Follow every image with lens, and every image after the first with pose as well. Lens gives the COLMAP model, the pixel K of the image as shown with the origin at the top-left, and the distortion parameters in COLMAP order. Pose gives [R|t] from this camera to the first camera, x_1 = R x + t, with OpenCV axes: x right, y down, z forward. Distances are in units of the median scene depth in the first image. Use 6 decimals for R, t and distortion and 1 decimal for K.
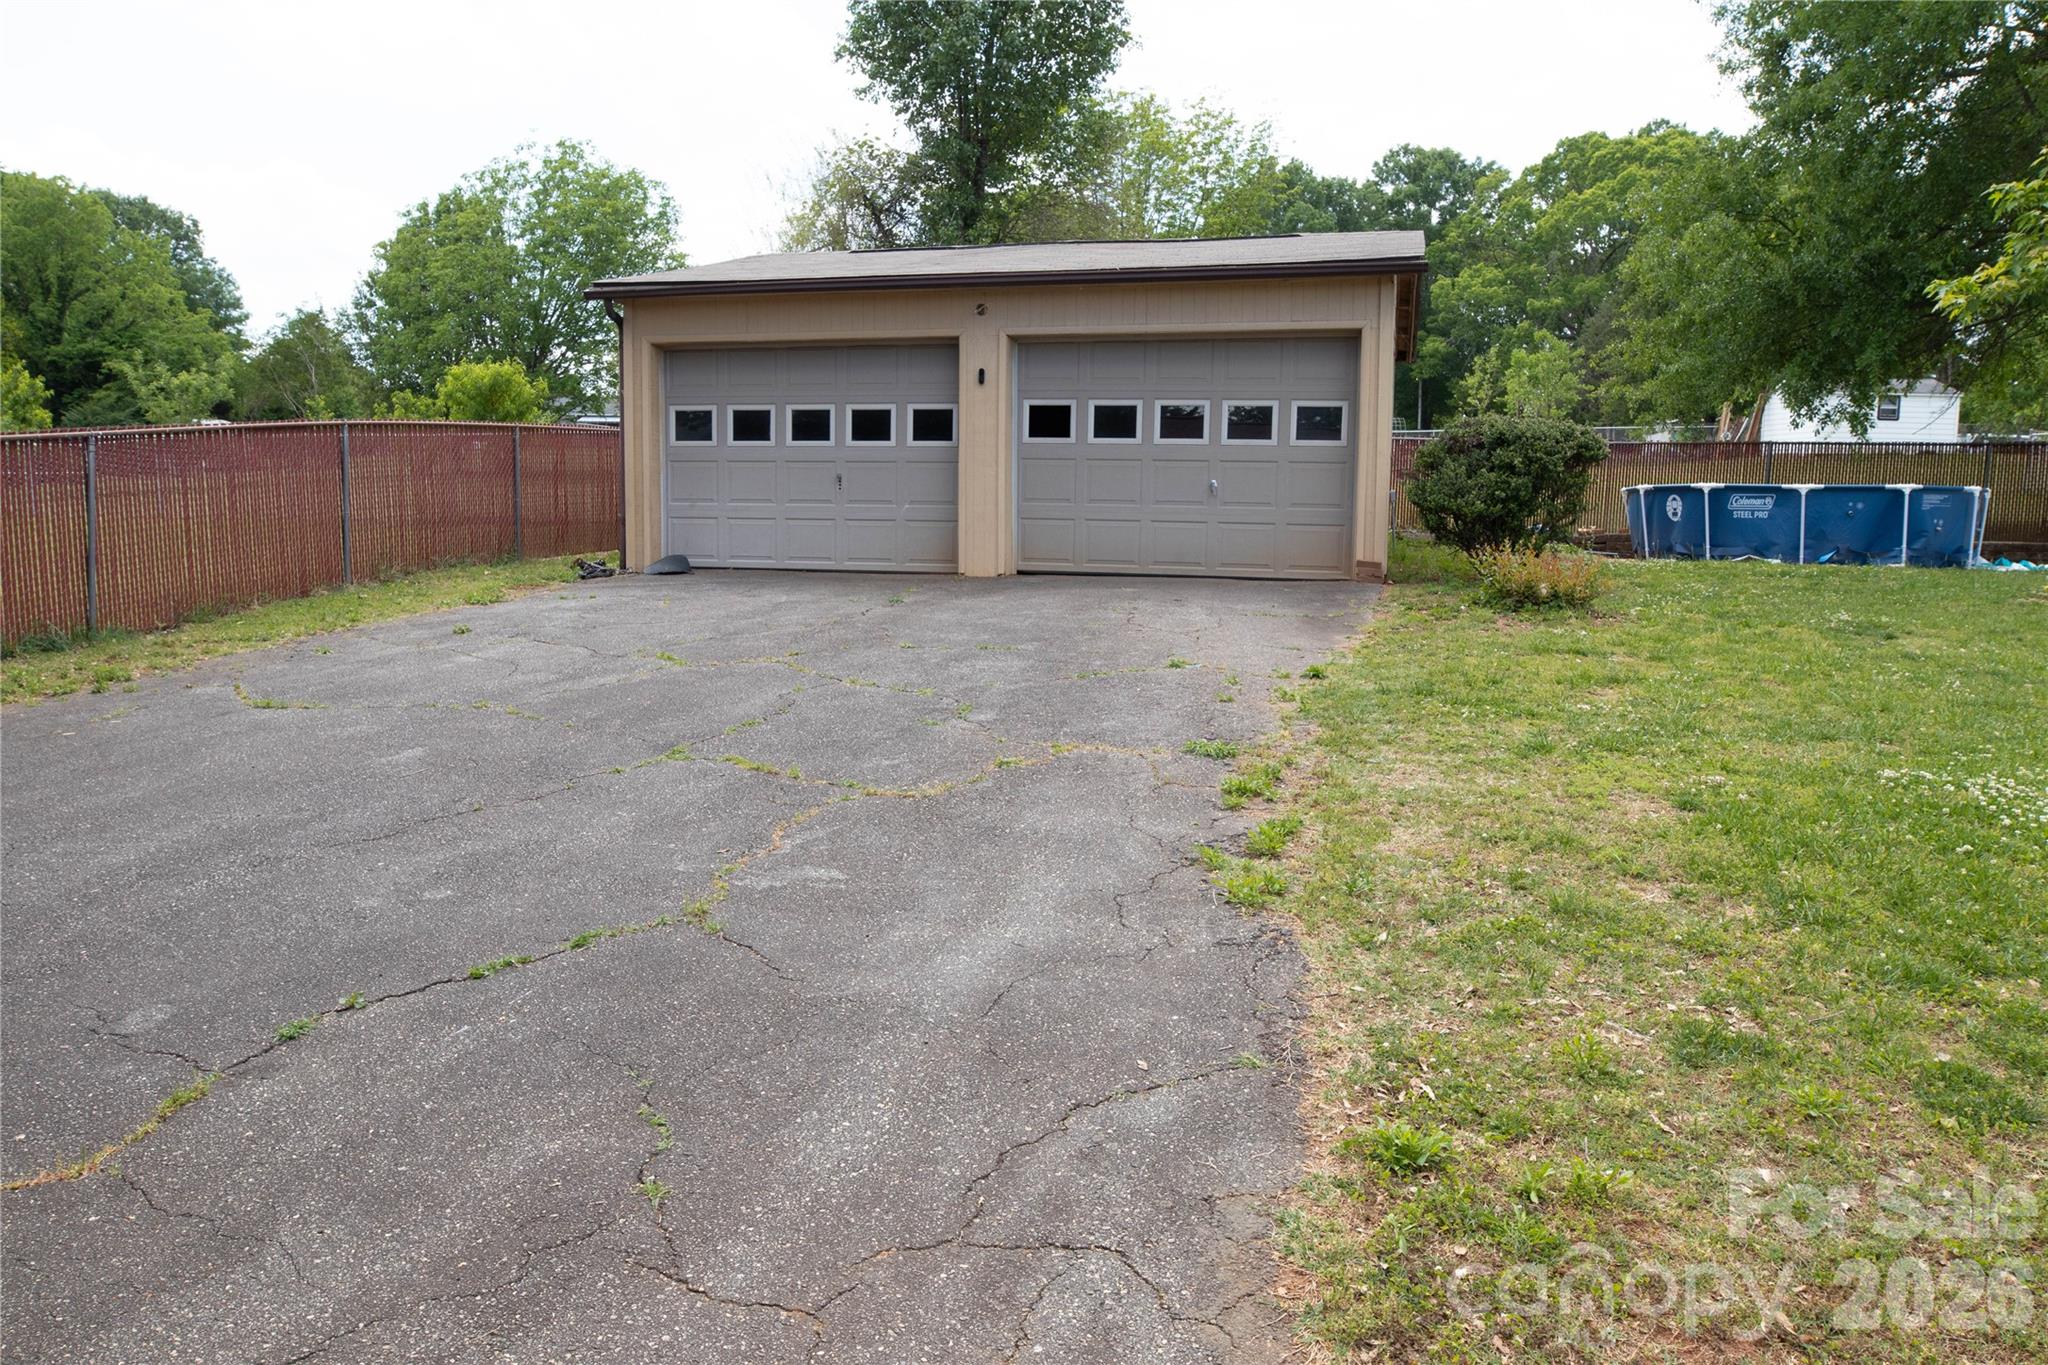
lens RADIAL K [[1531.0, 0, 1013.2], [0, 1531.0, 688.0], [0, 0, 1]] dist [-0.036578, 0.007848]
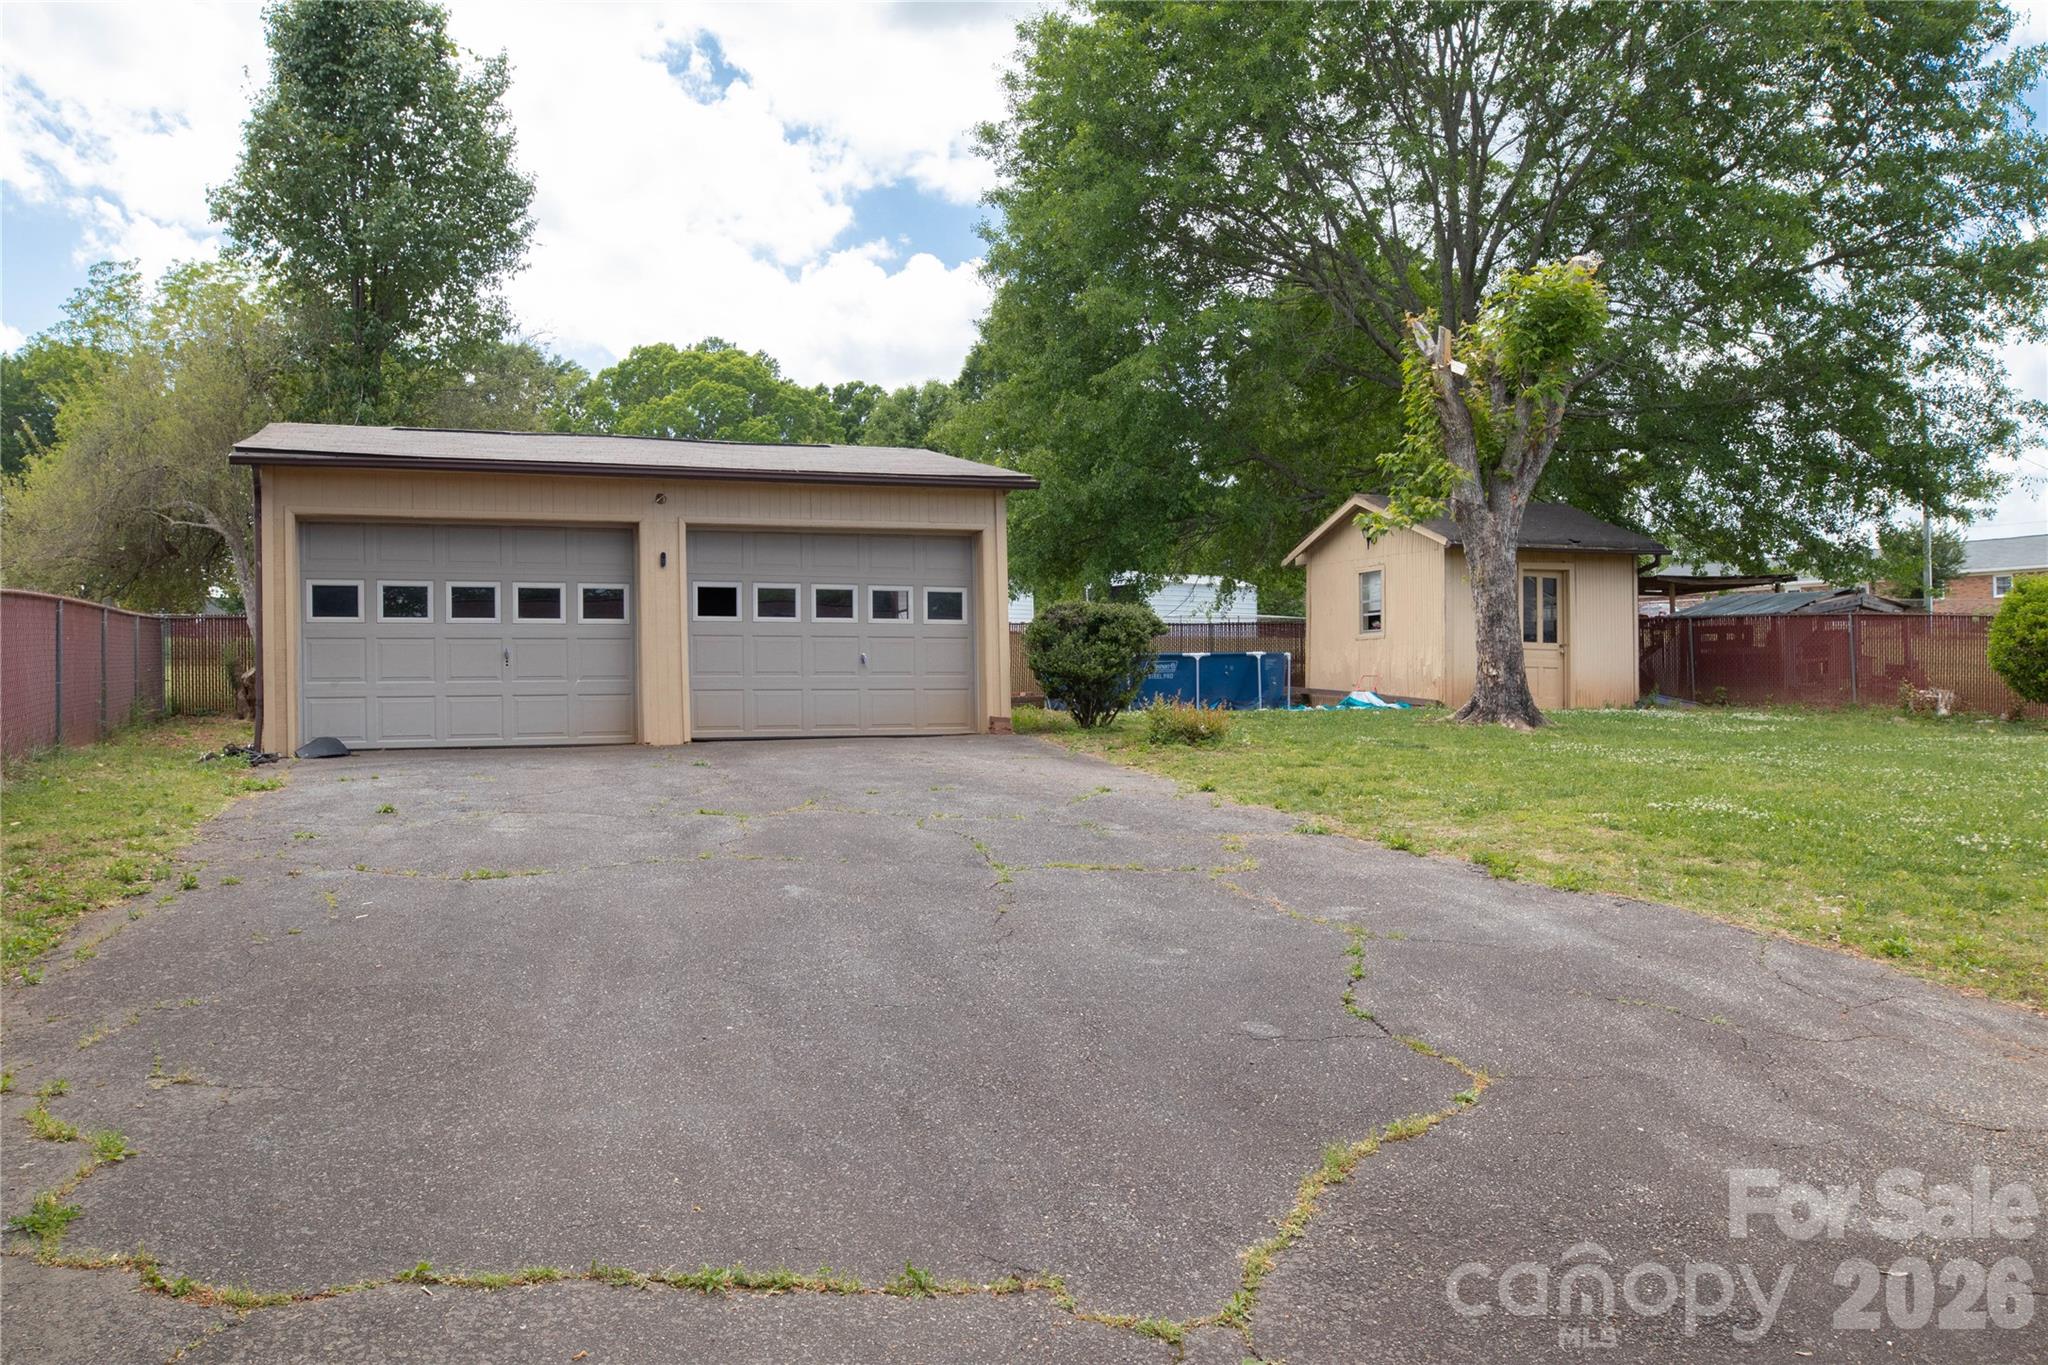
lens RADIAL K [[1531.0, 0, 1013.2], [0, 1531.0, 688.0], [0, 0, 1]] dist [-0.036578, 0.007848]
pose [[0.805558, -0.020328, 0.592168, -0.453999], [0.090489, 0.991909, -0.089046, 0.004426], [-0.585566, 0.125316, 0.800880, 0.002431]]
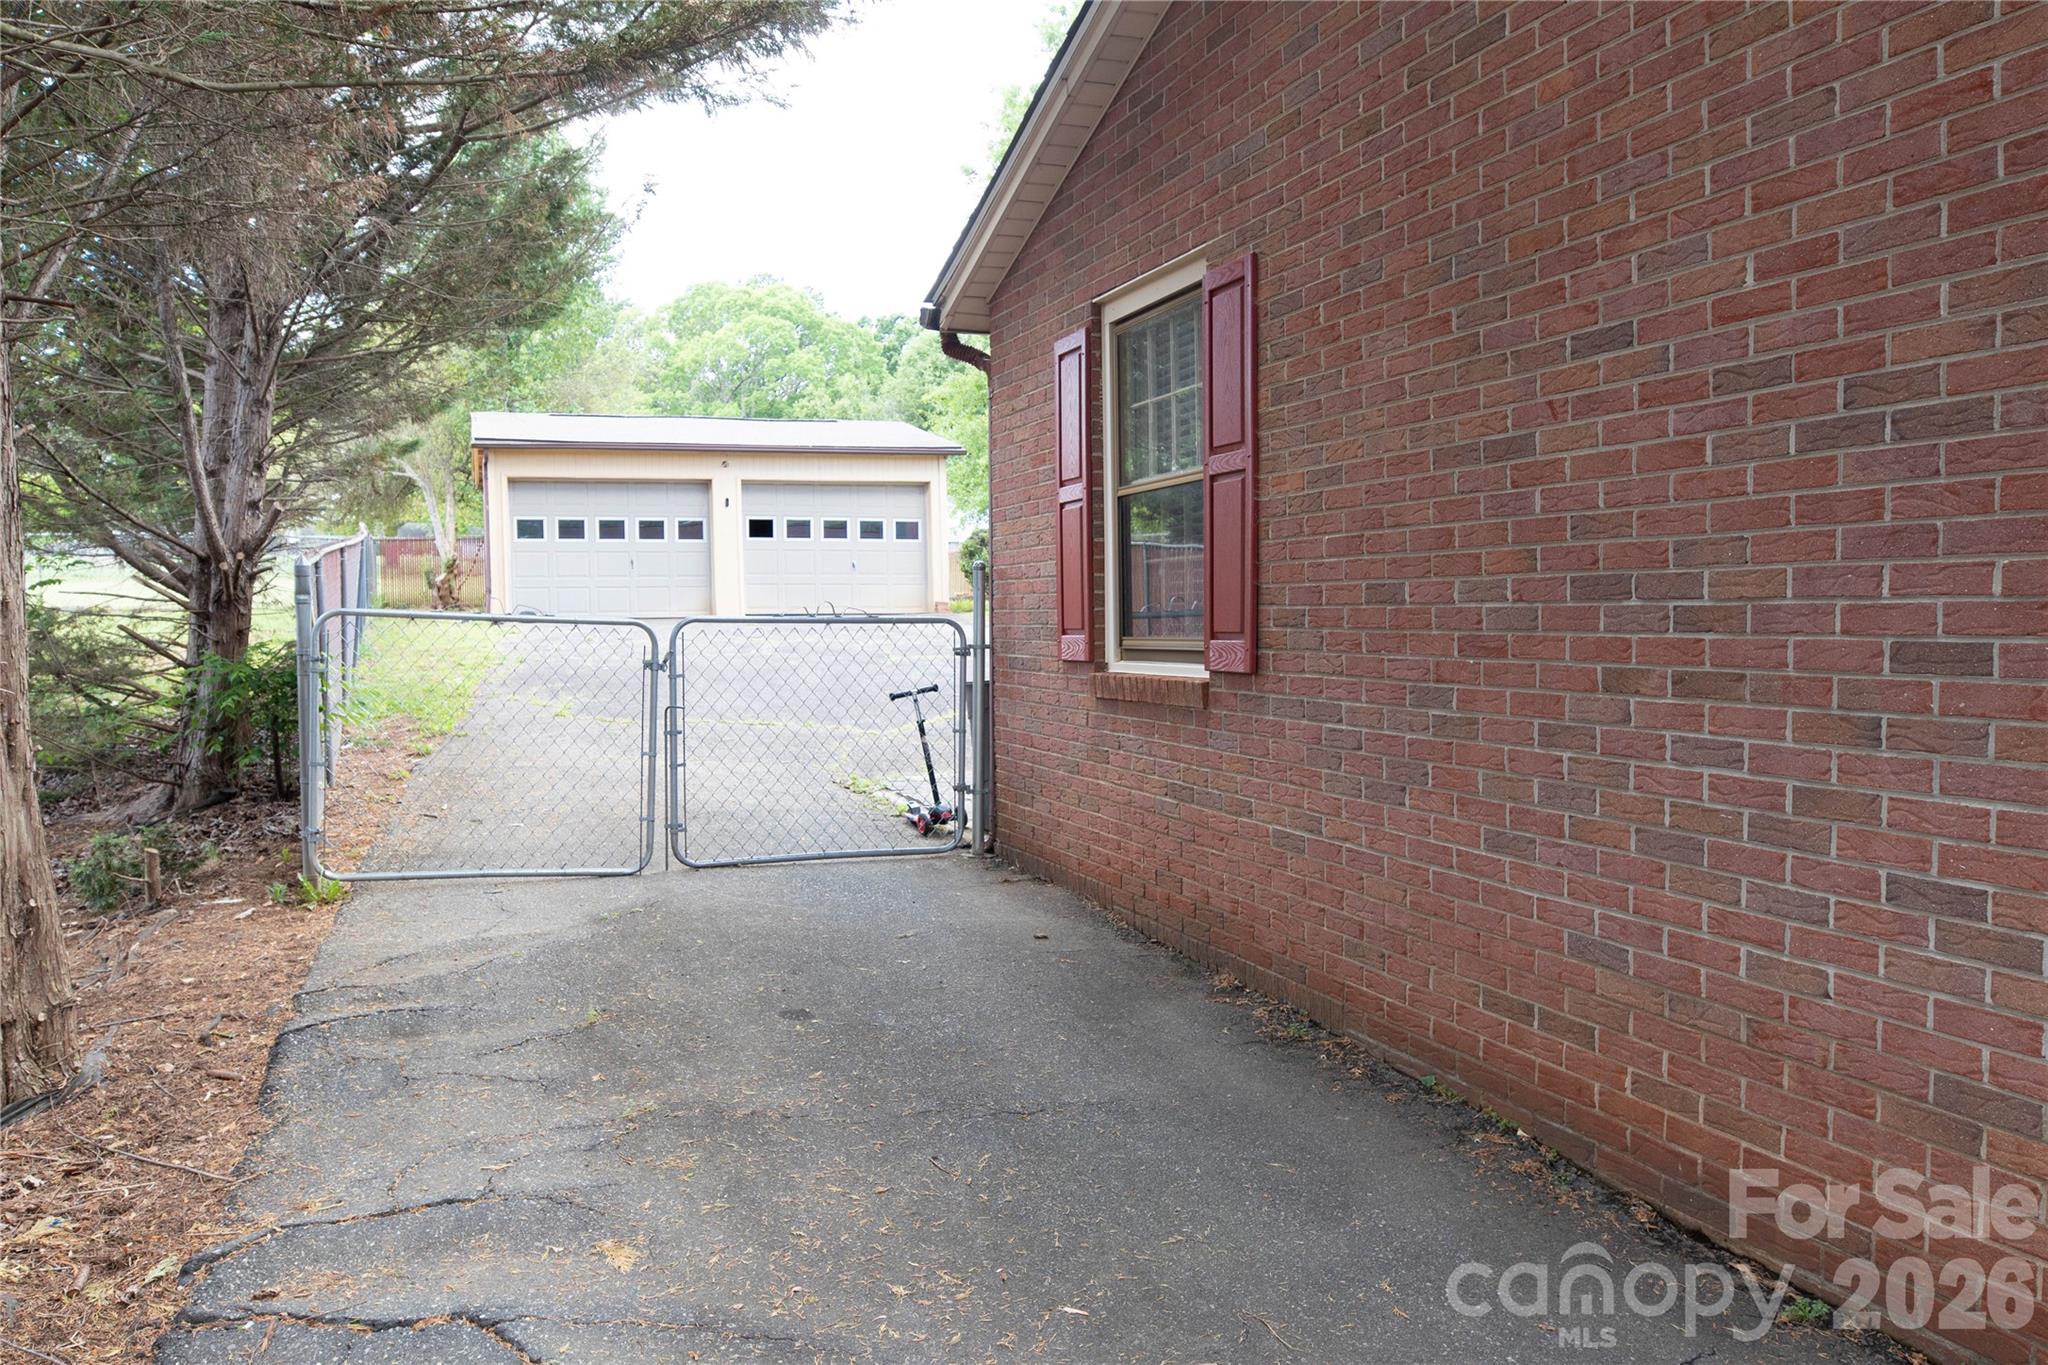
lens RADIAL K [[1576.8, 0, 1024.0], [0, 1576.8, 682.5], [0, 0, 1]] dist [-0.046947, 0.001441]
pose [[0.823838, -0.047586, 0.564824, -0.747615], [0.088985, 0.994972, -0.045966, 0.109391], [-0.559796, 0.088130, 0.823930, -0.629618]]
